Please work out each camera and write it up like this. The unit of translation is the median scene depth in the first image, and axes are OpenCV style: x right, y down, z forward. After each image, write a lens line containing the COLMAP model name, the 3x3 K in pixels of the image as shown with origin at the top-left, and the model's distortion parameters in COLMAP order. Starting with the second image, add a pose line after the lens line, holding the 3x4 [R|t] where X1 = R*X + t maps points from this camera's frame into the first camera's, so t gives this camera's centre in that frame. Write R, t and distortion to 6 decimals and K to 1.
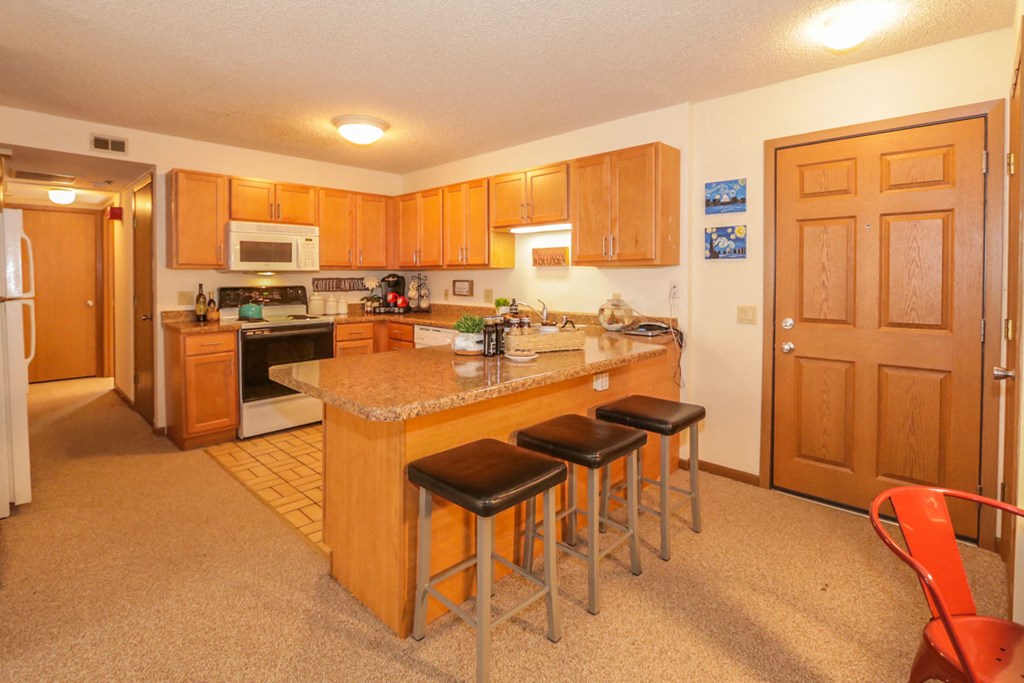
lens RADIAL K [[489.5, 0, 499.7], [0, 489.5, 277.7], [0, 0, 1]] dist [-0.024650, 0.002219]
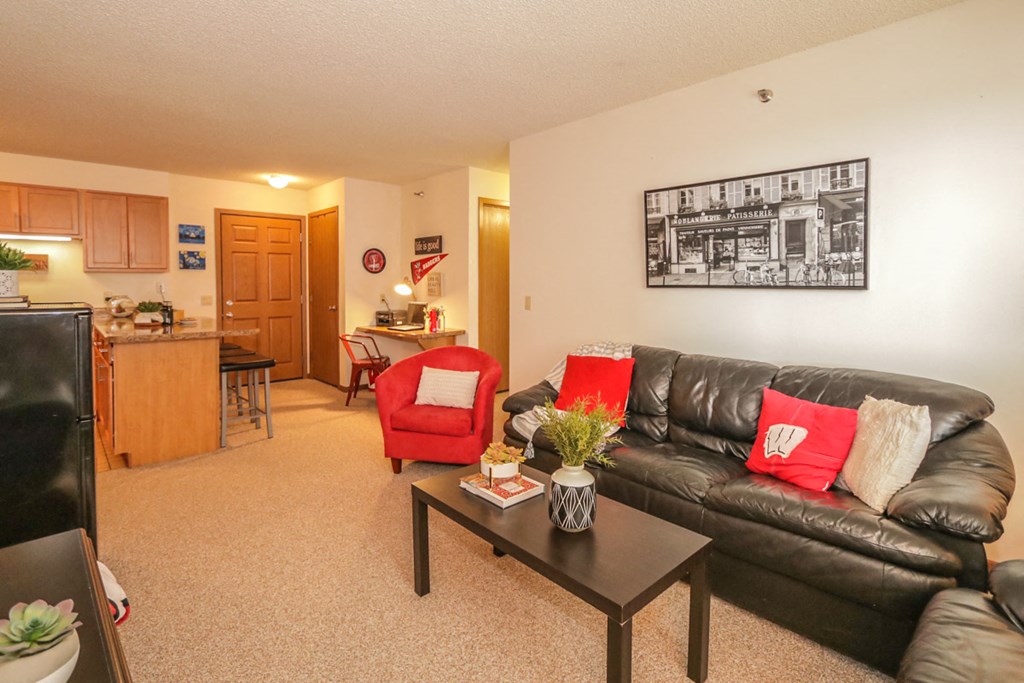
lens RADIAL K [[489.5, 0, 512.3], [0, 489.5, 299.6], [0, 0, 1]] dist [-0.024650, 0.002219]
pose [[0.021970, -0.035210, 0.999138, -1.281155], [0.006987, 0.999361, 0.035064, 0.016425], [-0.999734, 0.006210, 0.022202, -0.190254]]
